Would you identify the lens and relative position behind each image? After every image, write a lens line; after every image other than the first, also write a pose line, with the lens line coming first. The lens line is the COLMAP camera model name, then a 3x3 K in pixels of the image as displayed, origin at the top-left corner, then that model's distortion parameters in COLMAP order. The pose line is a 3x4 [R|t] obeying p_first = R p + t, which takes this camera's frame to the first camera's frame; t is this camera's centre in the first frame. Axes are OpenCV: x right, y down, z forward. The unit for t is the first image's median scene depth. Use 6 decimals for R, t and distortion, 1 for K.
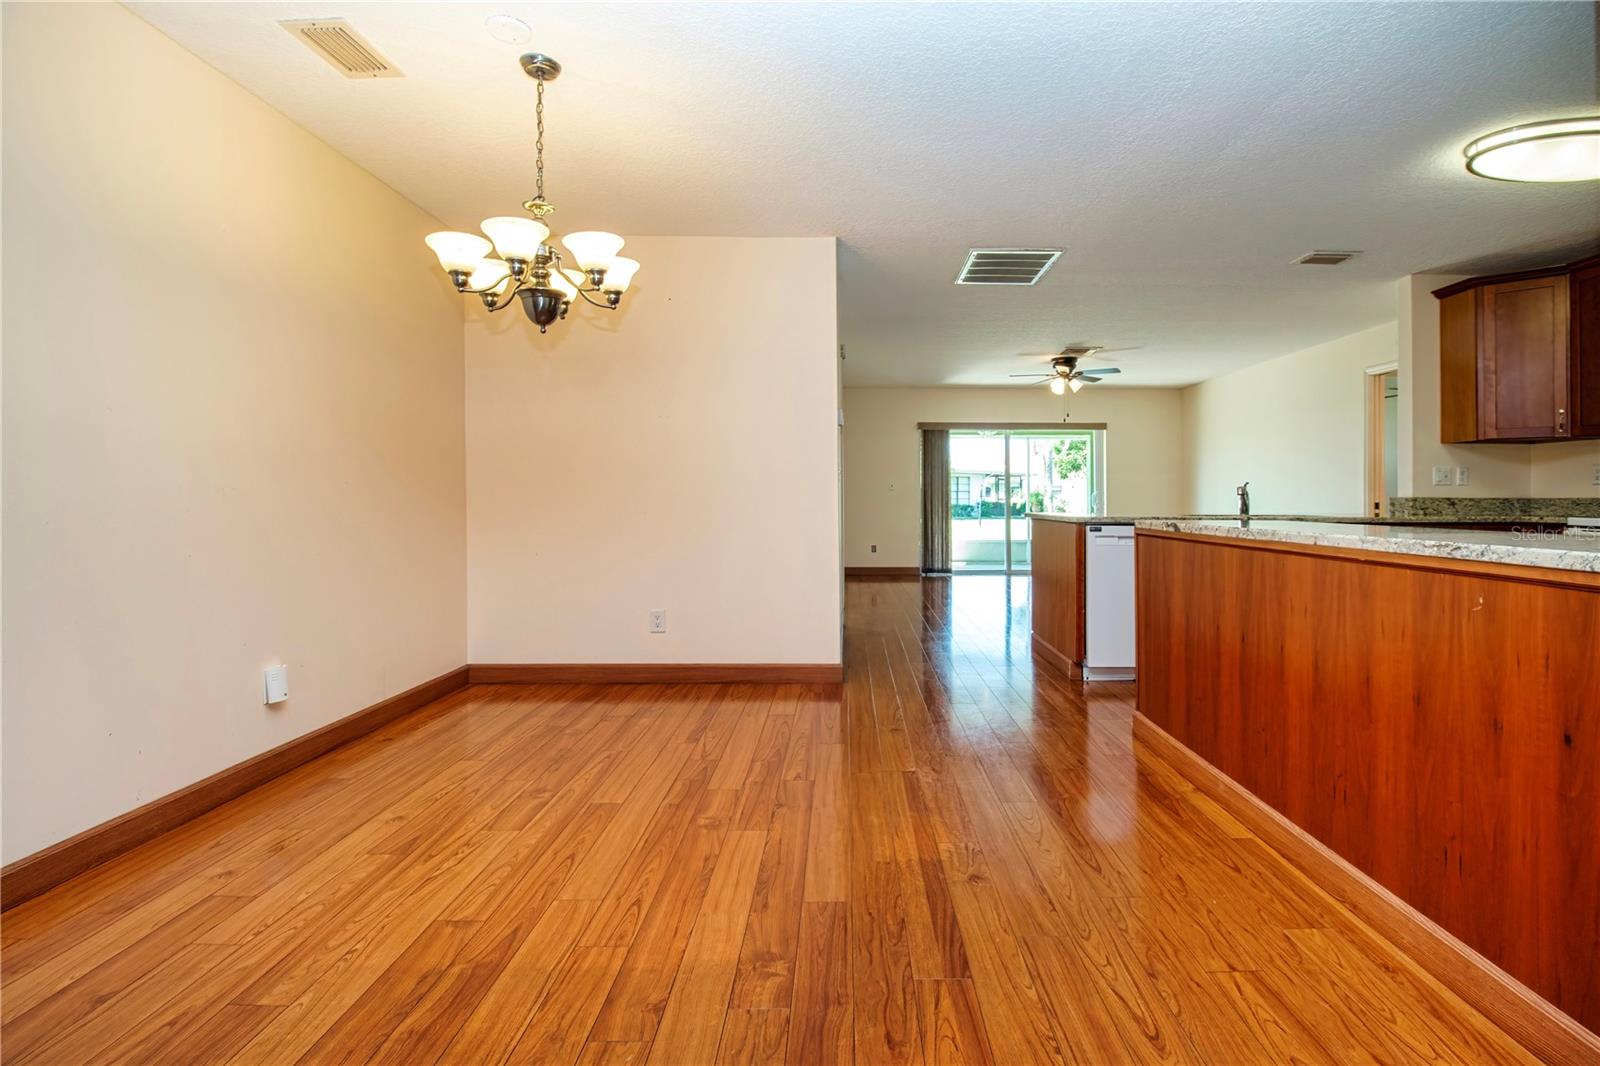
lens RADIAL K [[764.4, 0, 879.3], [0, 764.4, 472.1], [0, 0, 1]] dist [-0.007545, -0.004020]
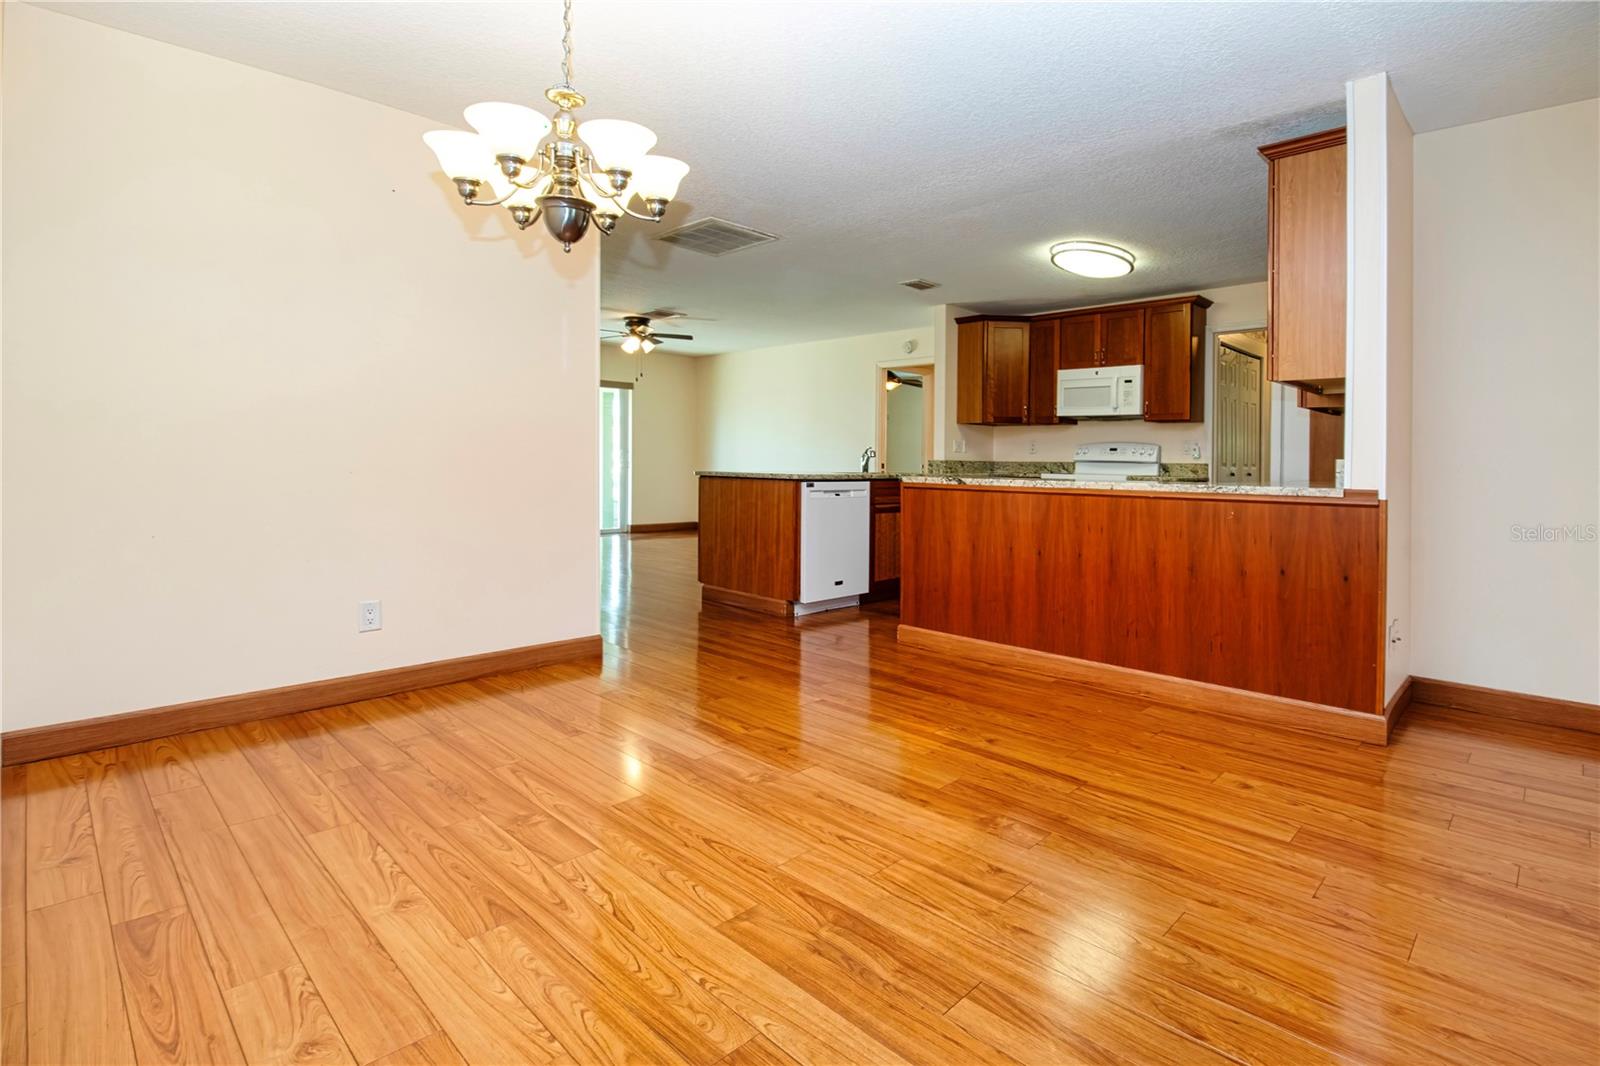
lens RADIAL K [[764.4, 0, 906.1], [0, 764.4, 437.1], [0, 0, 1]] dist [-0.007545, -0.004020]
pose [[0.668247, 0.031479, 0.743273, -0.758245], [-0.037189, 0.999269, -0.008885, 0.009076], [-0.743009, -0.021704, 0.668929, 0.166698]]
